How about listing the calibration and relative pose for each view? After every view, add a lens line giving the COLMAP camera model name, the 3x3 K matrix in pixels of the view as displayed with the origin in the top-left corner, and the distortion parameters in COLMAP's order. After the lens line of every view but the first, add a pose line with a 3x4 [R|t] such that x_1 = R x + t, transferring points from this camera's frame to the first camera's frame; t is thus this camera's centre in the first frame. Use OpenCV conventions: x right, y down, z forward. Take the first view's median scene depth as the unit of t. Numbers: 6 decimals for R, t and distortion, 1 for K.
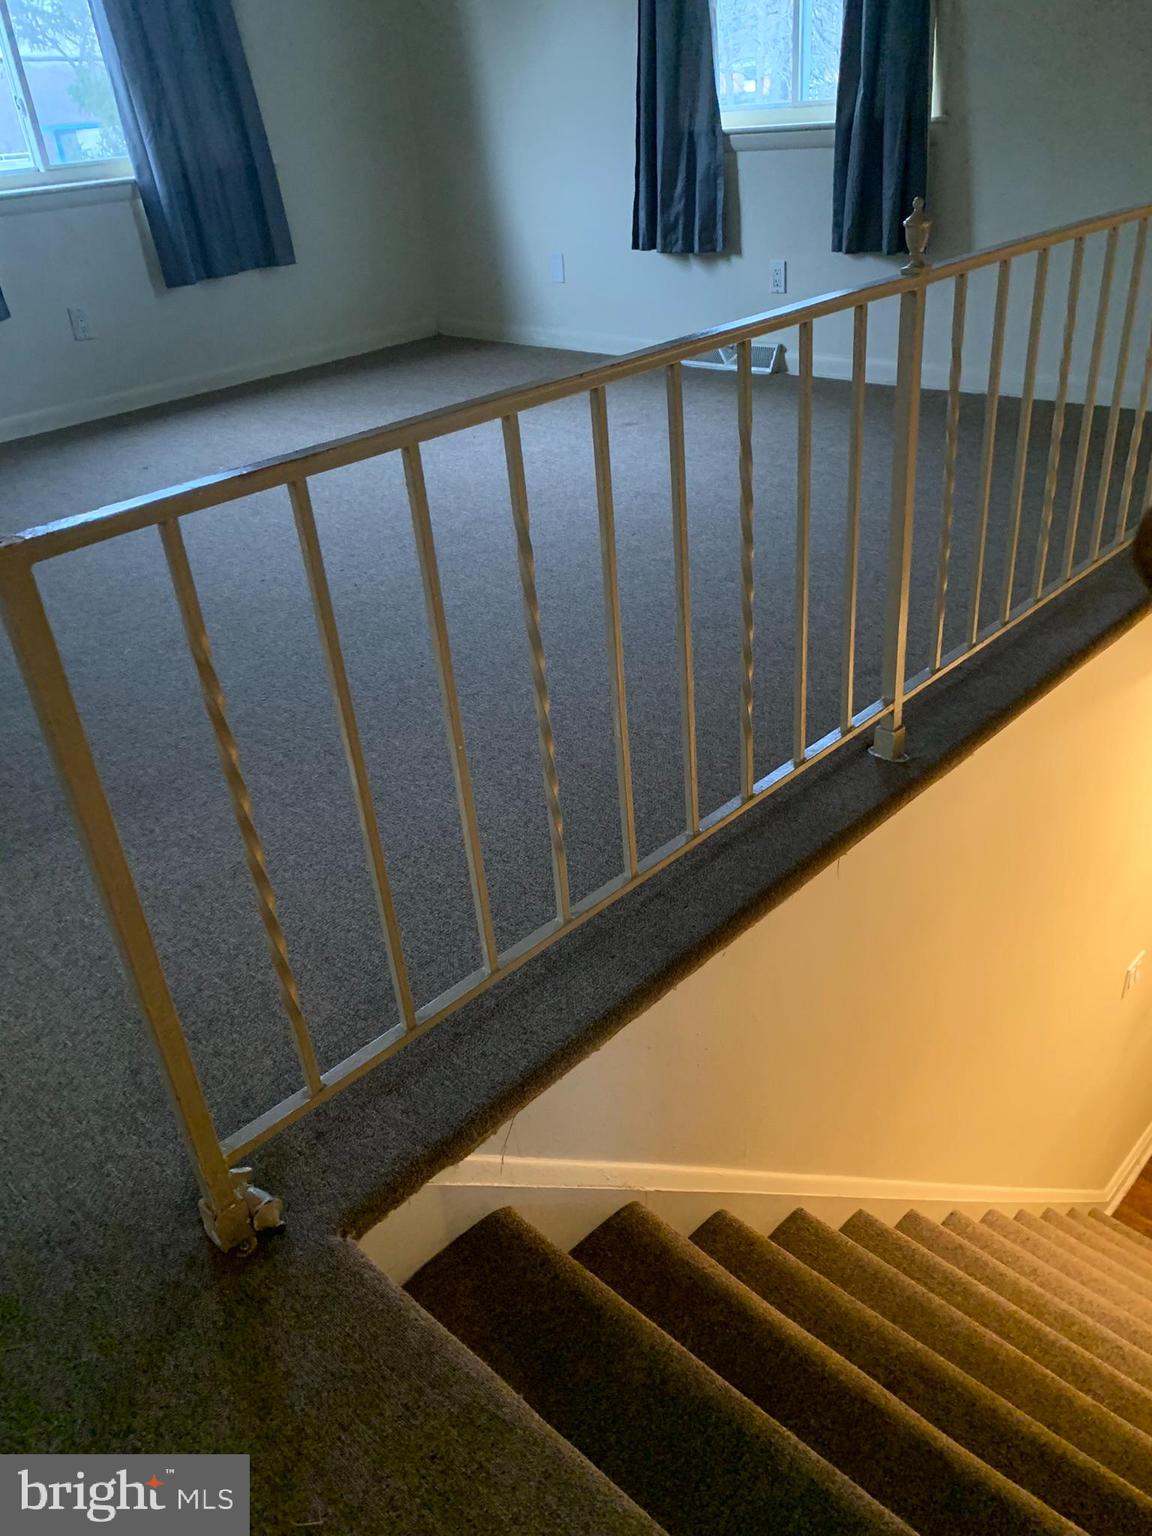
lens RADIAL K [[1172.7, 0, 576.0], [0, 1172.7, 768.0], [0, 0, 1]] dist [0.035754, -0.047785]
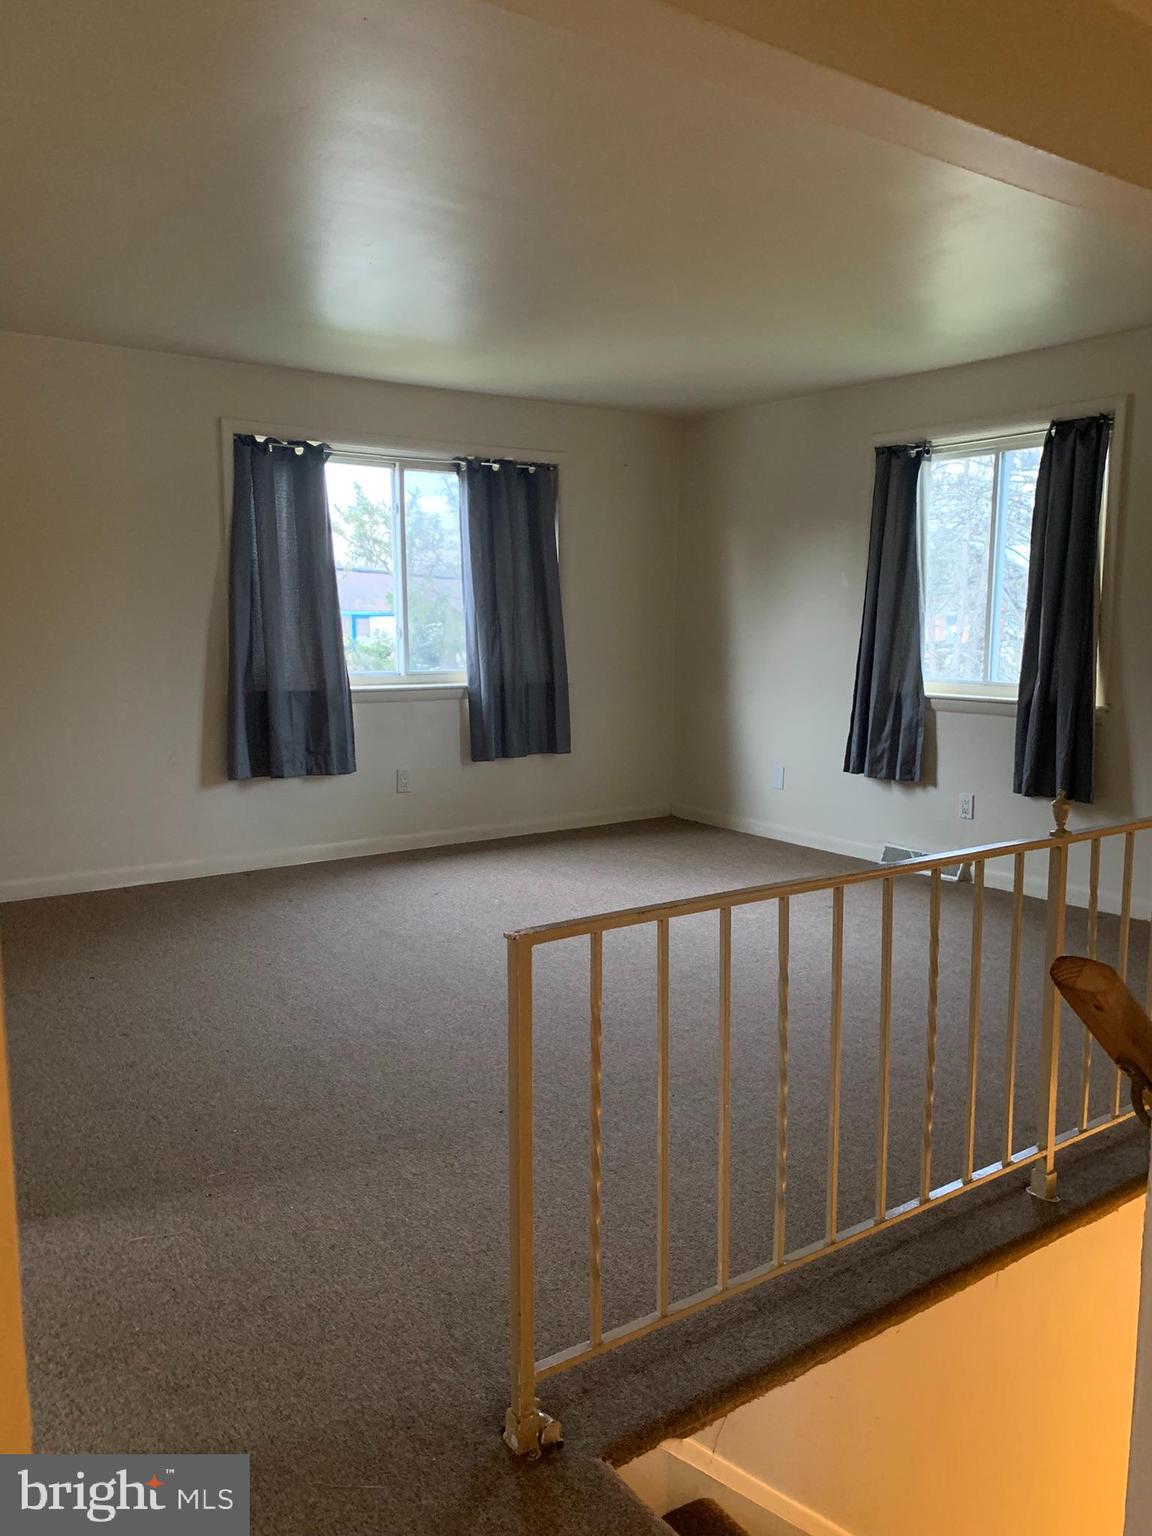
lens RADIAL K [[1172.7, 0, 576.0], [0, 1172.7, 768.0], [0, 0, 1]] dist [0.035754, -0.047785]
pose [[0.980835, 0.103265, -0.165227, -0.055801], [-0.157909, 0.918071, -0.363608, 0.105320], [0.114143, 0.382730, 0.916782, -0.360353]]
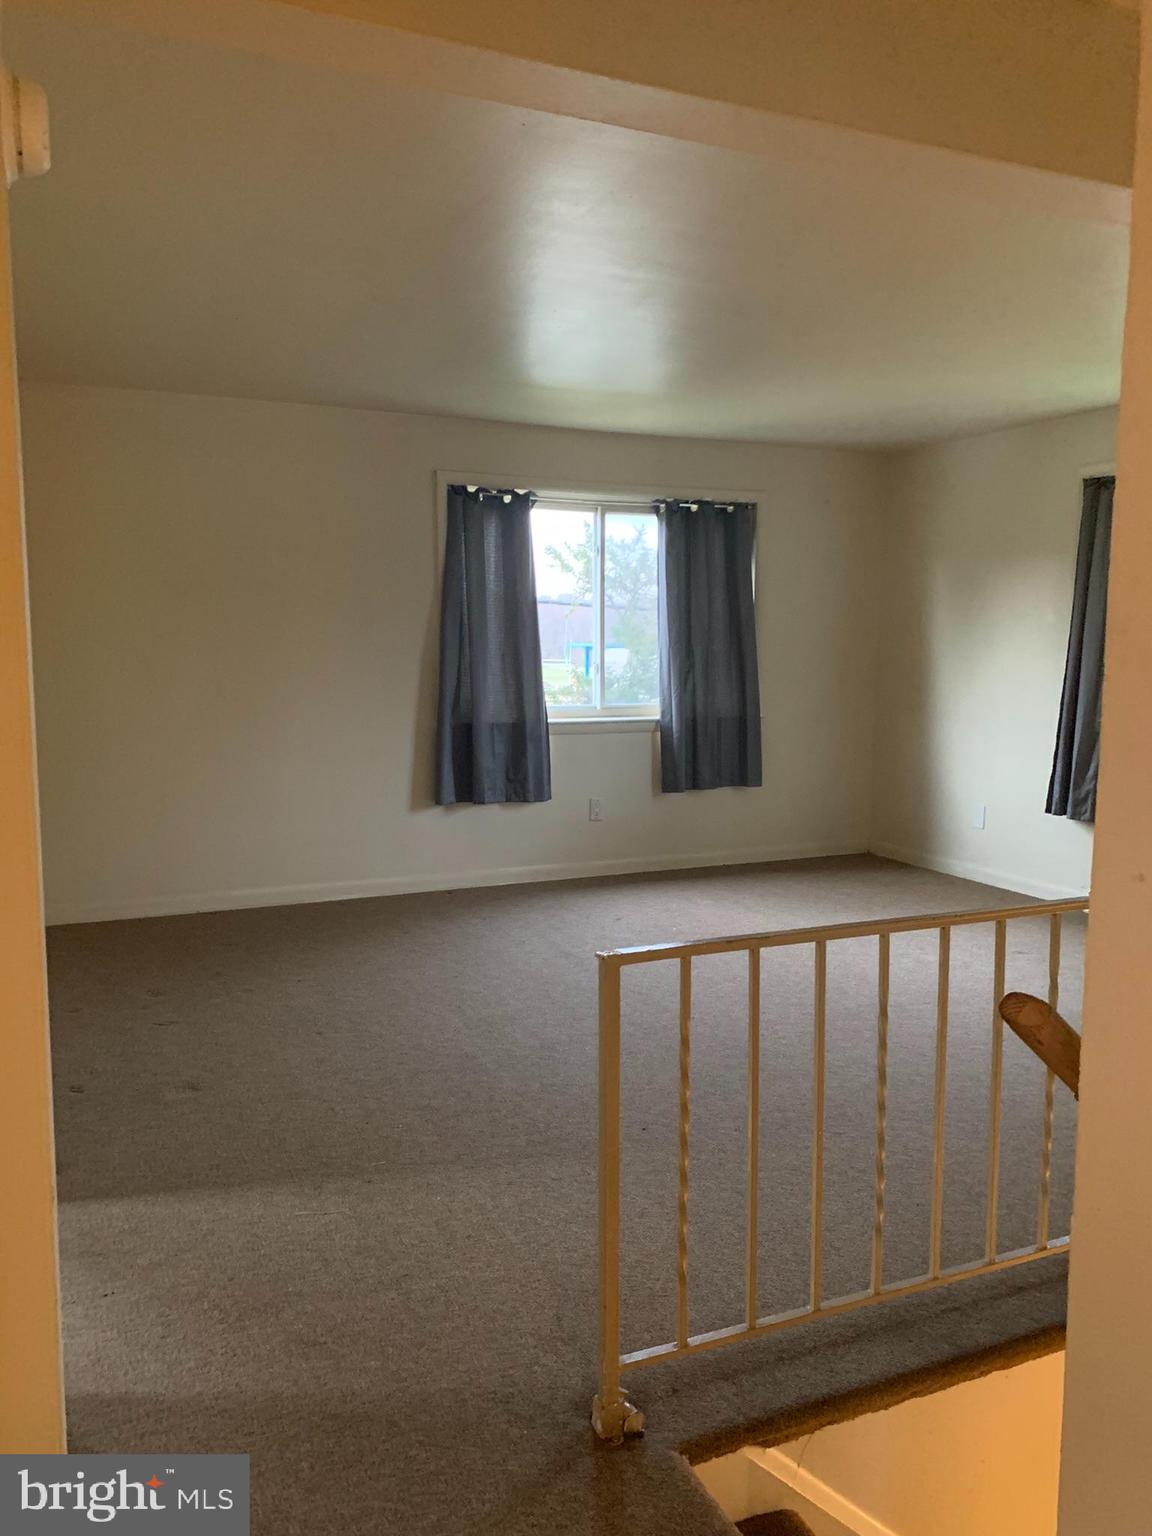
lens RADIAL K [[1168.5, 0, 576.0], [0, 1168.5, 768.0], [0, 0, 1]] dist [0.060373, -0.097699]
pose [[0.926511, 0.118077, -0.357260, 0.066401], [-0.248725, 0.904649, -0.346044, 0.107240], [0.282335, 0.409473, 0.867536, -0.414574]]
